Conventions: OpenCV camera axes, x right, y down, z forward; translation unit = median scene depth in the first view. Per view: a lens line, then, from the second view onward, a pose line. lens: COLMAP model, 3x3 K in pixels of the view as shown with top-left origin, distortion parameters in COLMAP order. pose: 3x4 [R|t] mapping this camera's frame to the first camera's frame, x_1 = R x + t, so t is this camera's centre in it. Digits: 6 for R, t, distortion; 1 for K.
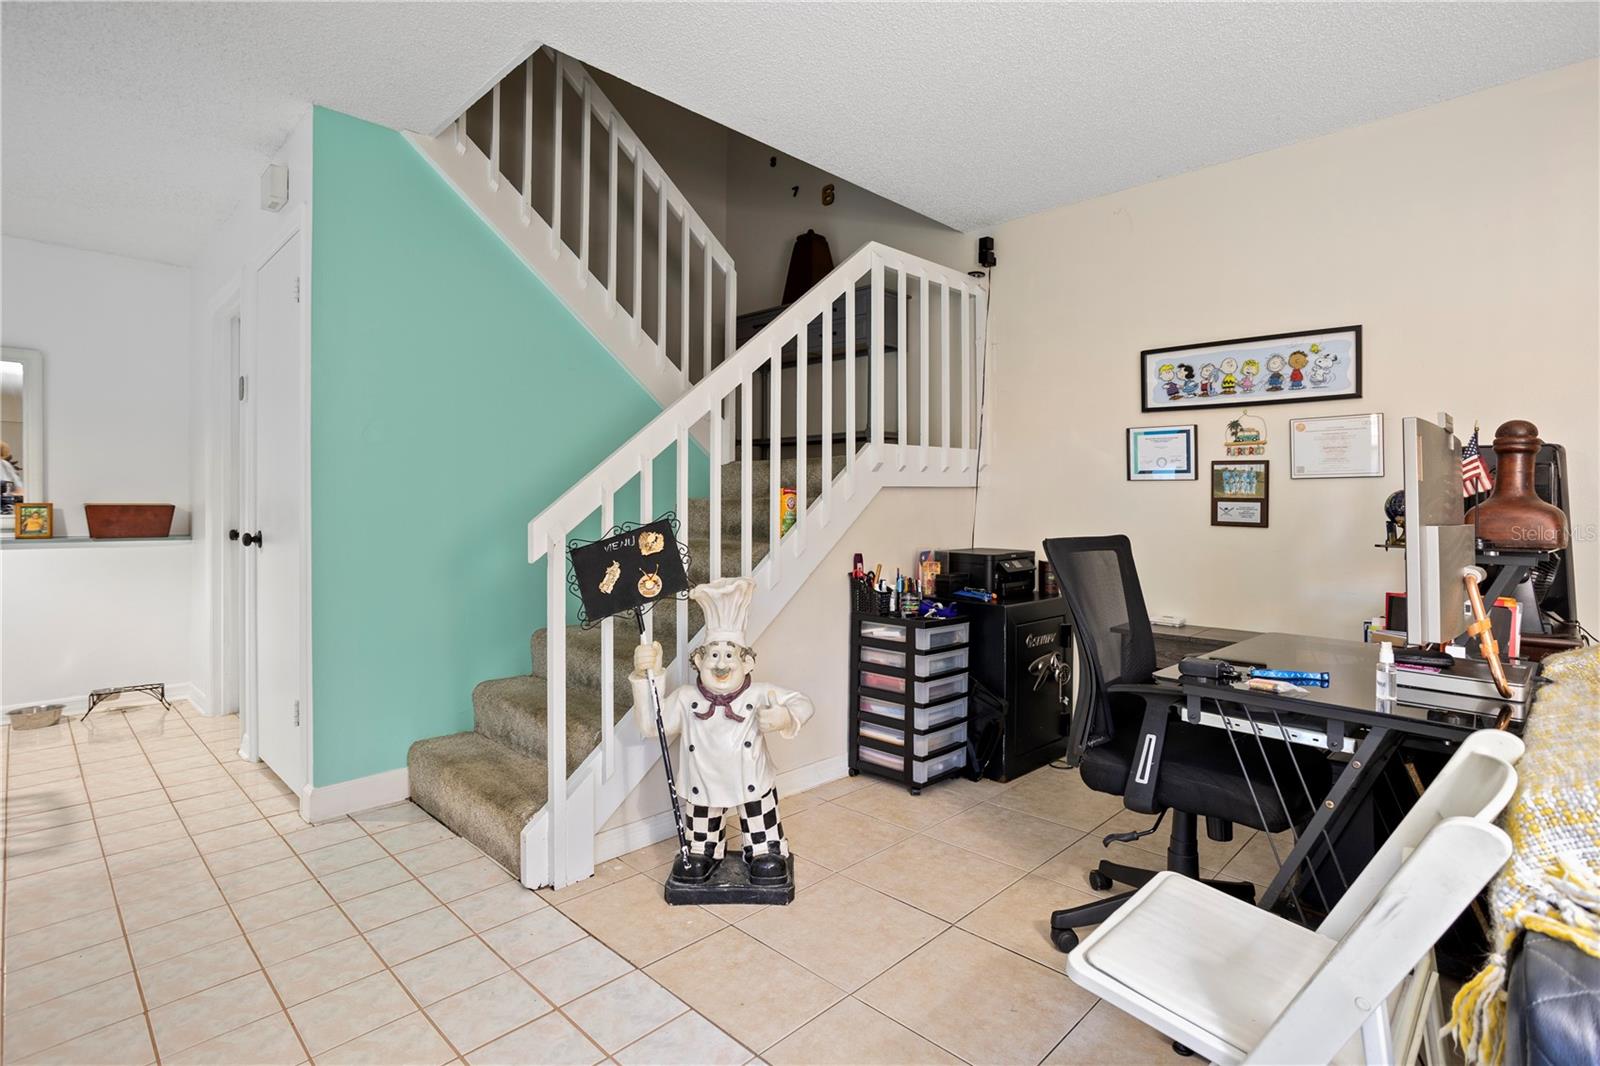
lens RADIAL K [[788.2, 0, 816.4], [0, 788.2, 496.5], [0, 0, 1]] dist [-0.016057, 0.000070]
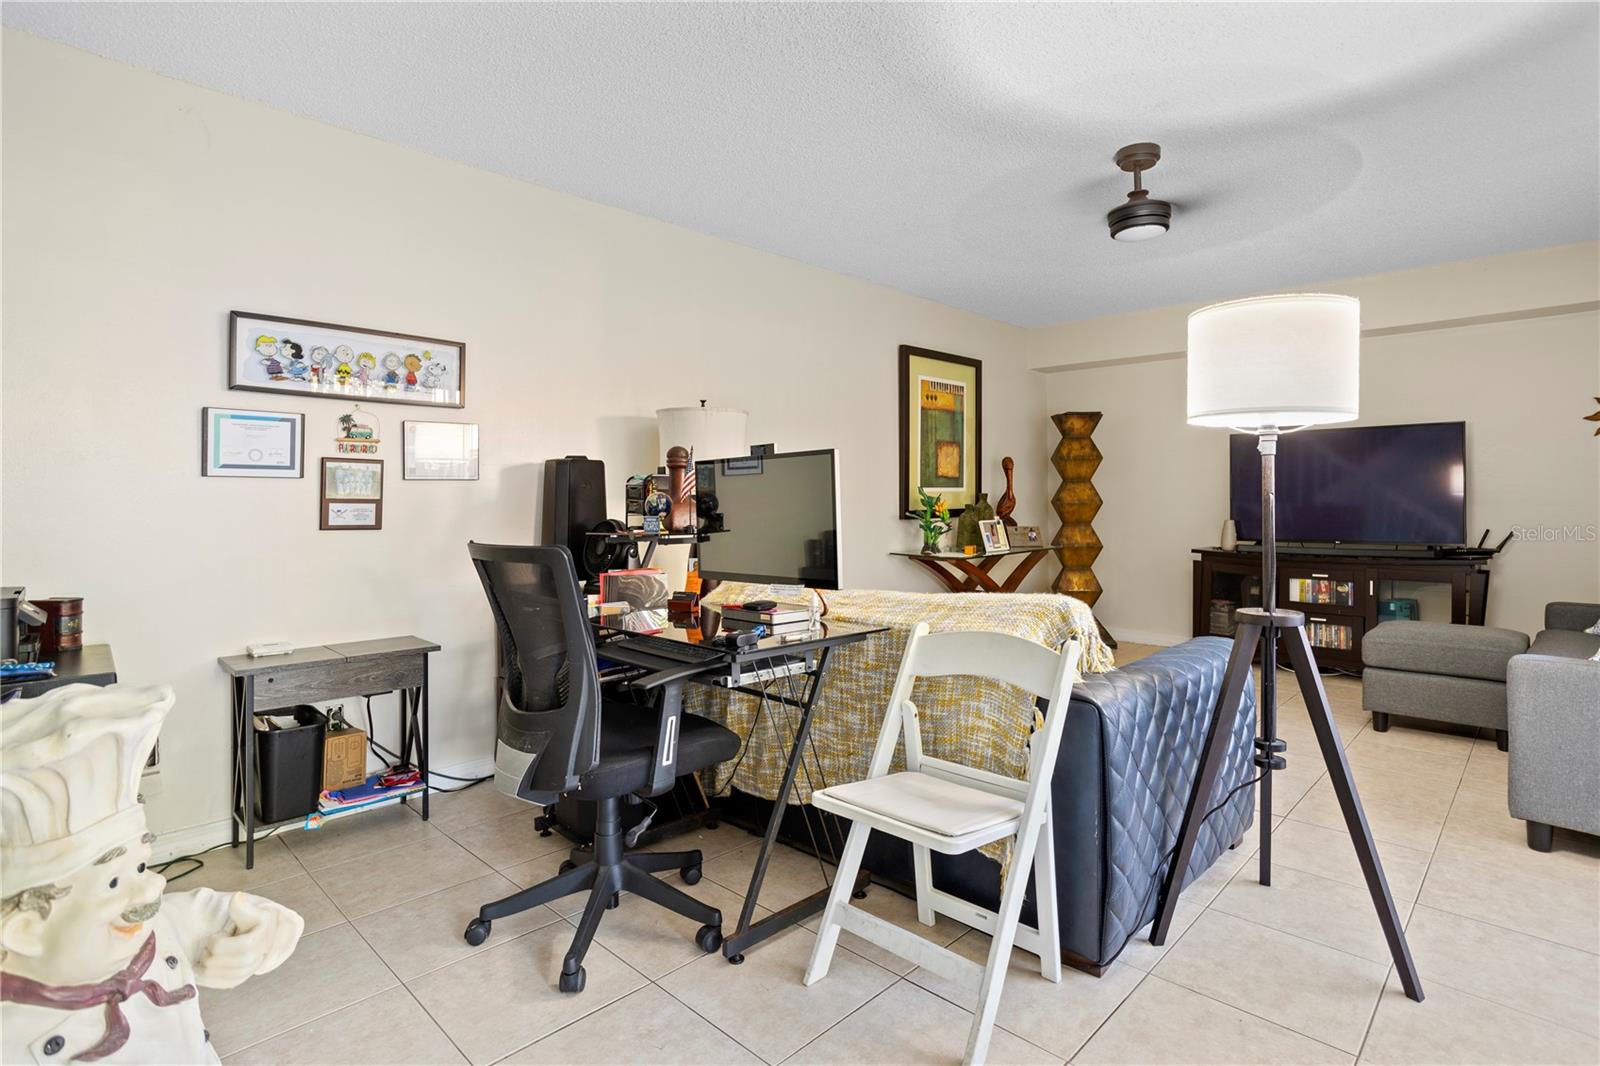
lens RADIAL K [[788.2, 0, 818.5], [0, 788.2, 488.6], [0, 0, 1]] dist [-0.016057, 0.000070]
pose [[0.008515, 0.007731, 0.999934, -0.374622], [-0.001210, 0.999969, -0.007721, -0.003682], [-0.999963, -0.001144, 0.008524, 0.438133]]
